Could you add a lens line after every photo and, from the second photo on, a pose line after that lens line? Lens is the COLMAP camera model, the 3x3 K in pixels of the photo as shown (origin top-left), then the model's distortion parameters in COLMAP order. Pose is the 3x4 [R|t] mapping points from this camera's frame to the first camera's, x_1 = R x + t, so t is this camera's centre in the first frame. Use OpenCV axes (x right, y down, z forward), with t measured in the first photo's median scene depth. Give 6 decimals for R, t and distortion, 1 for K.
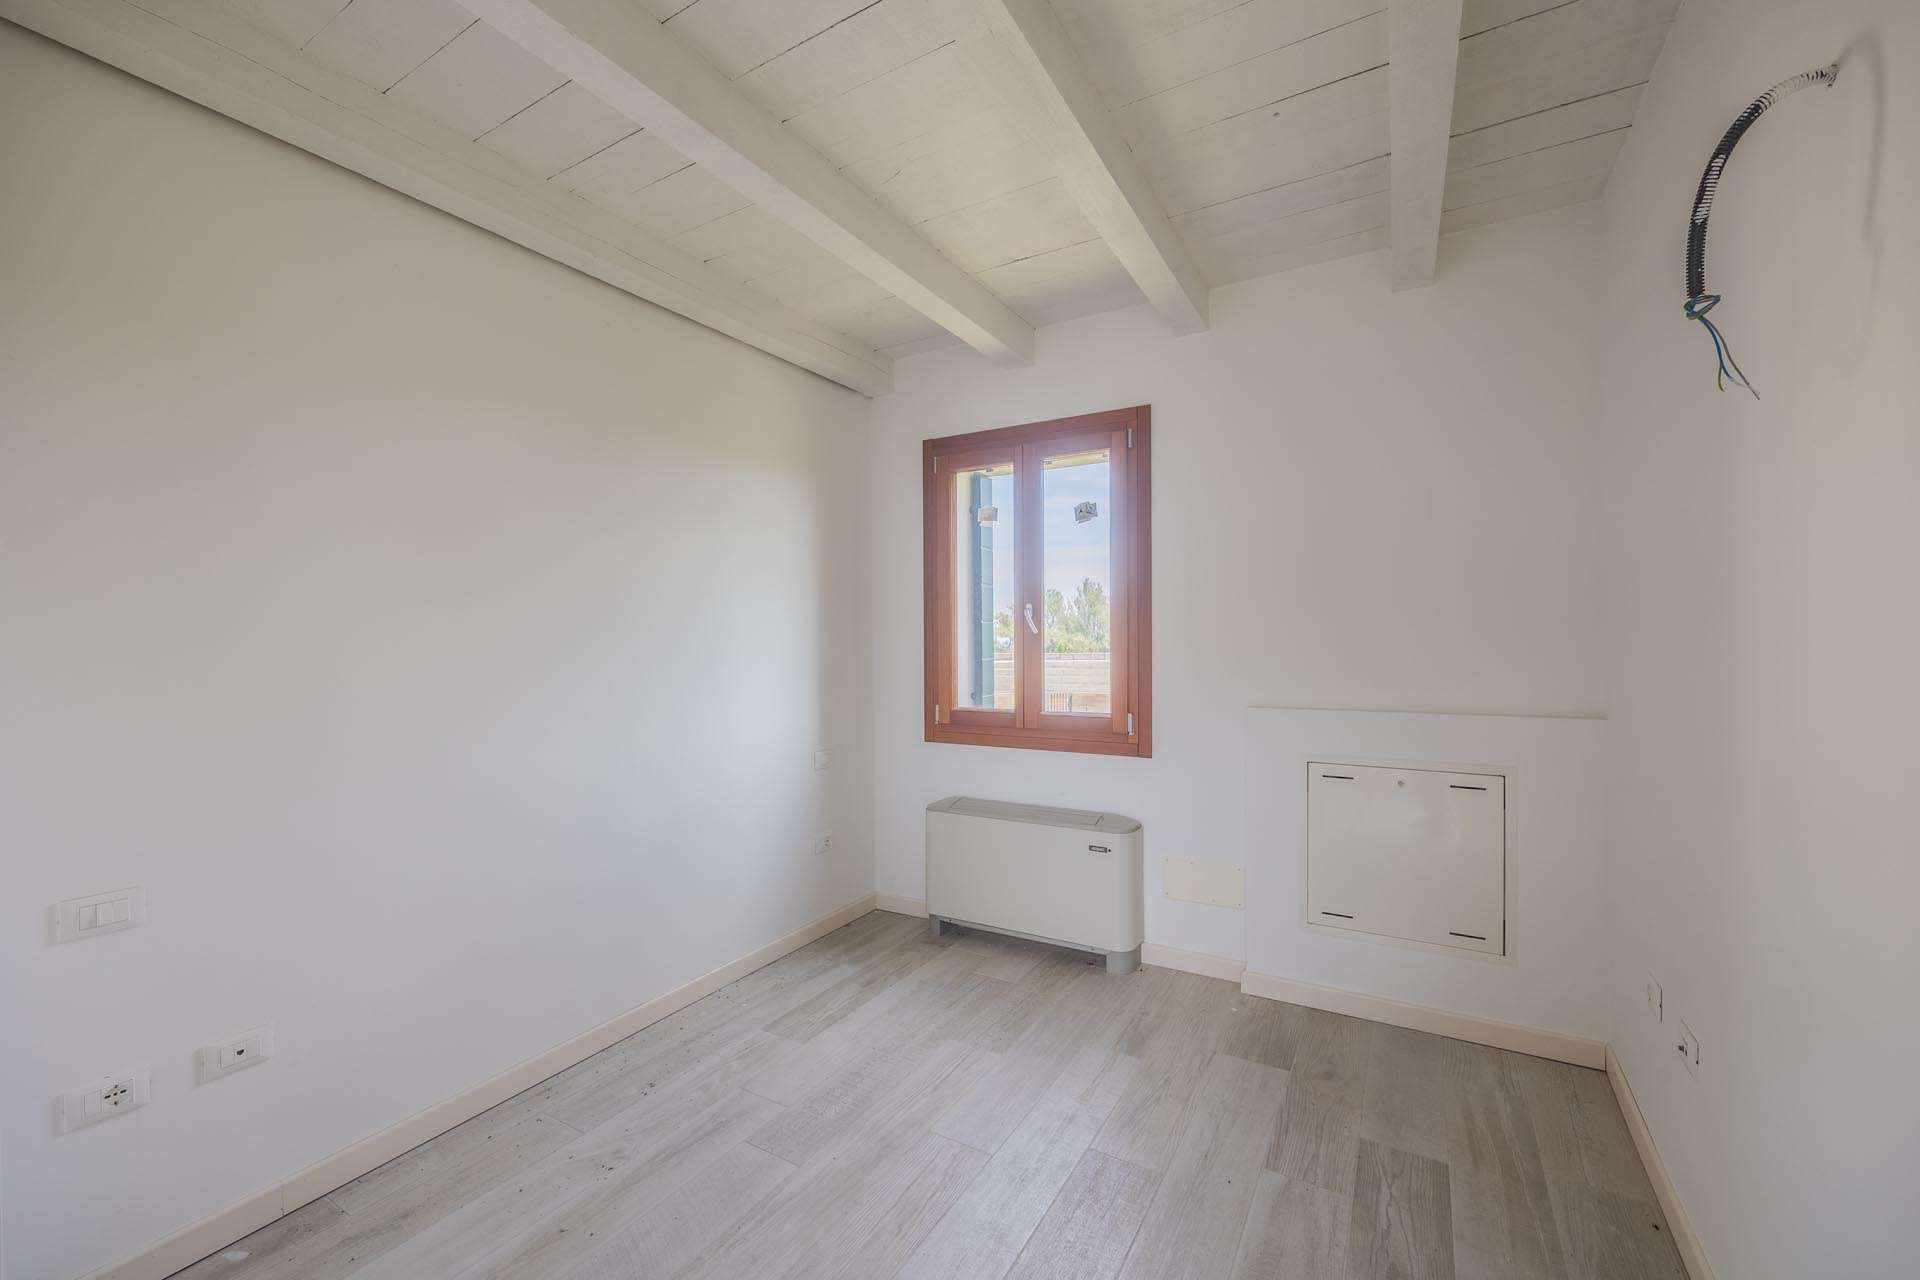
lens RADIAL K [[772.9, 0, 968.1], [0, 772.9, 647.5], [0, 0, 1]] dist [0.001608, -0.000612]
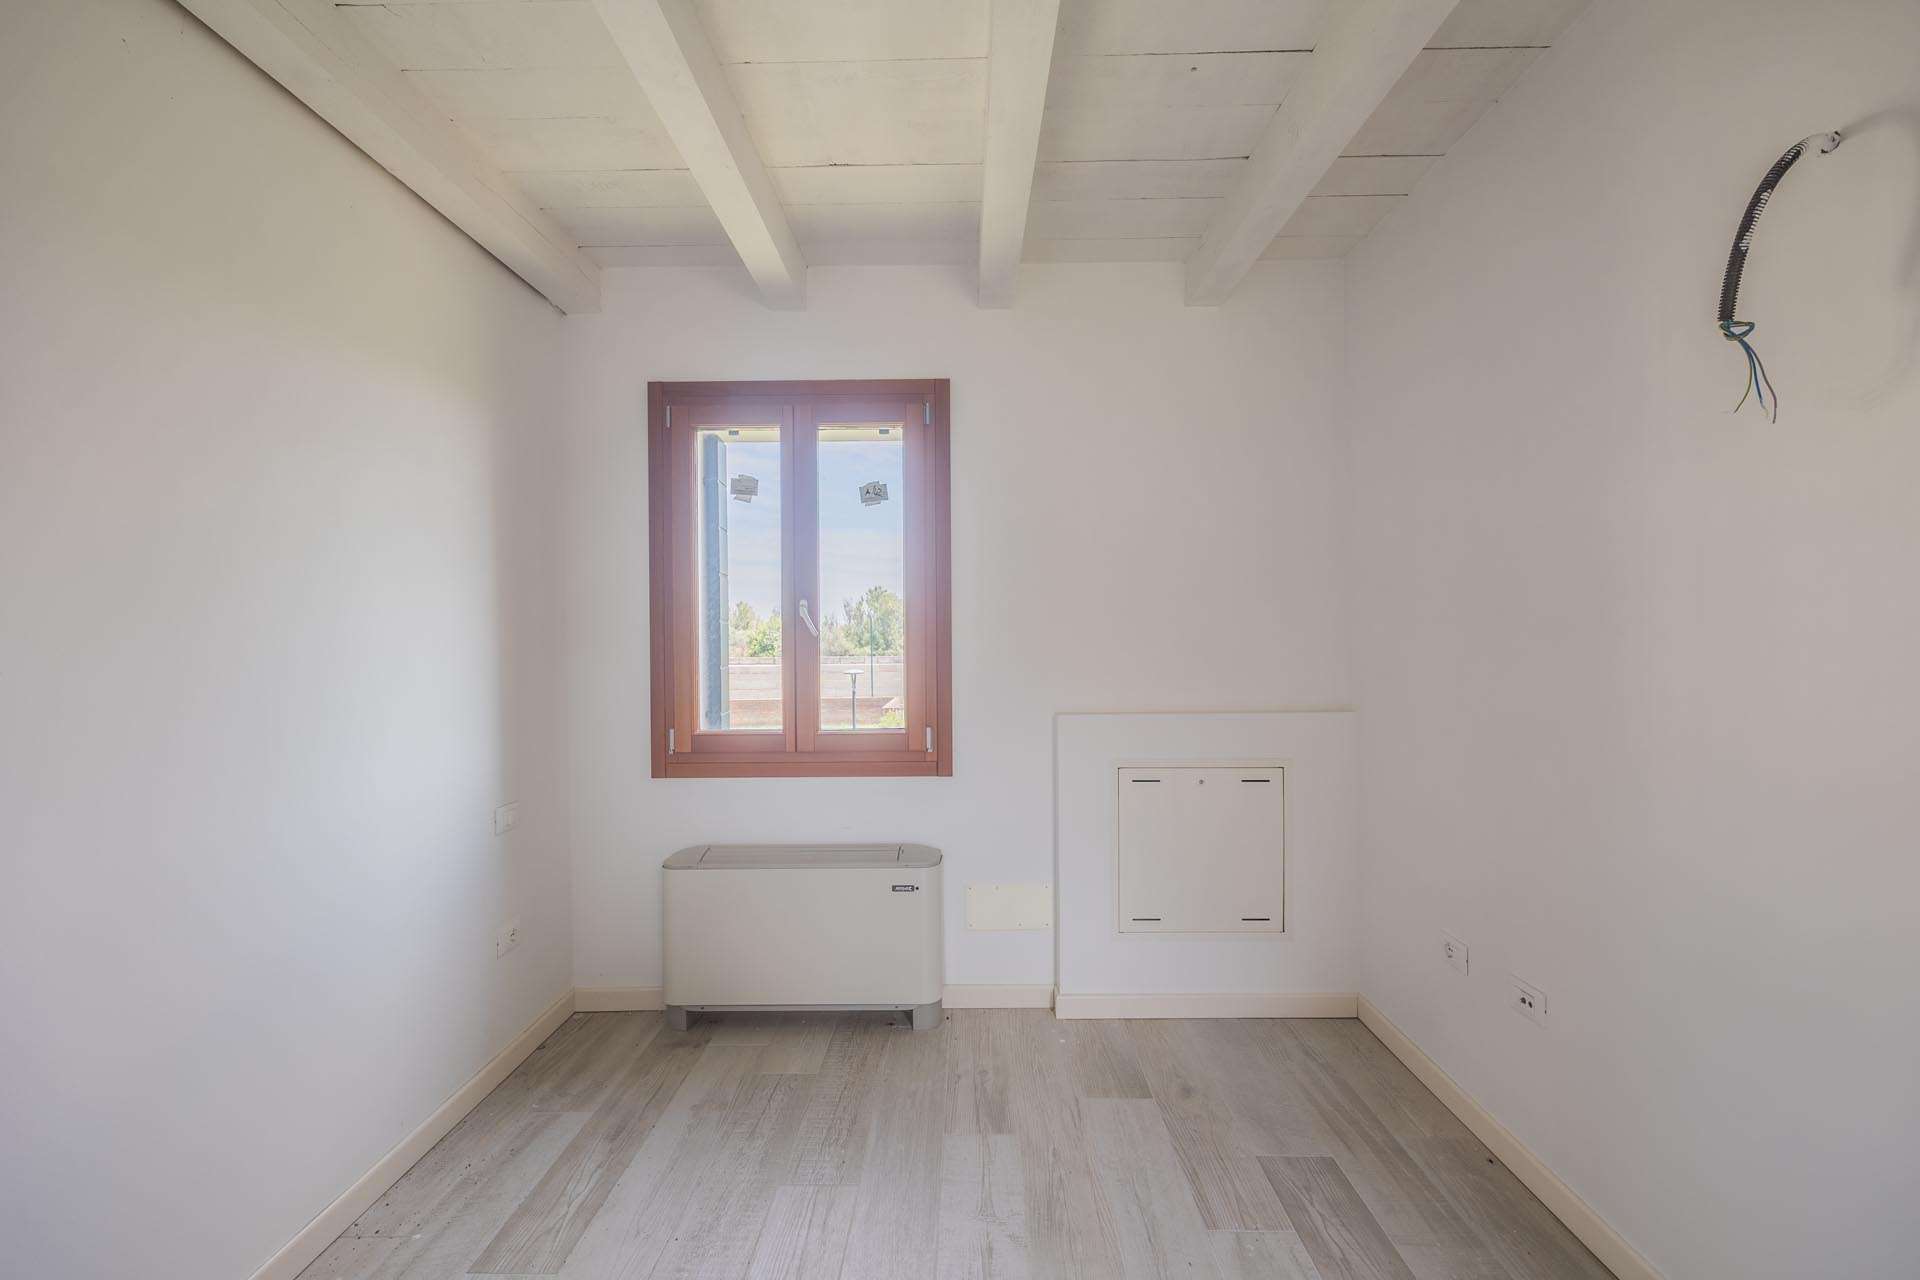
lens RADIAL K [[772.9, 0, 974.1], [0, 772.9, 647.7], [0, 0, 1]] dist [0.001608, -0.000612]
pose [[0.870636, -0.005935, 0.491892, -0.182067], [0.007615, 0.999970, -0.001412, -0.003291], [-0.491869, 0.004975, 0.870655, 0.216203]]
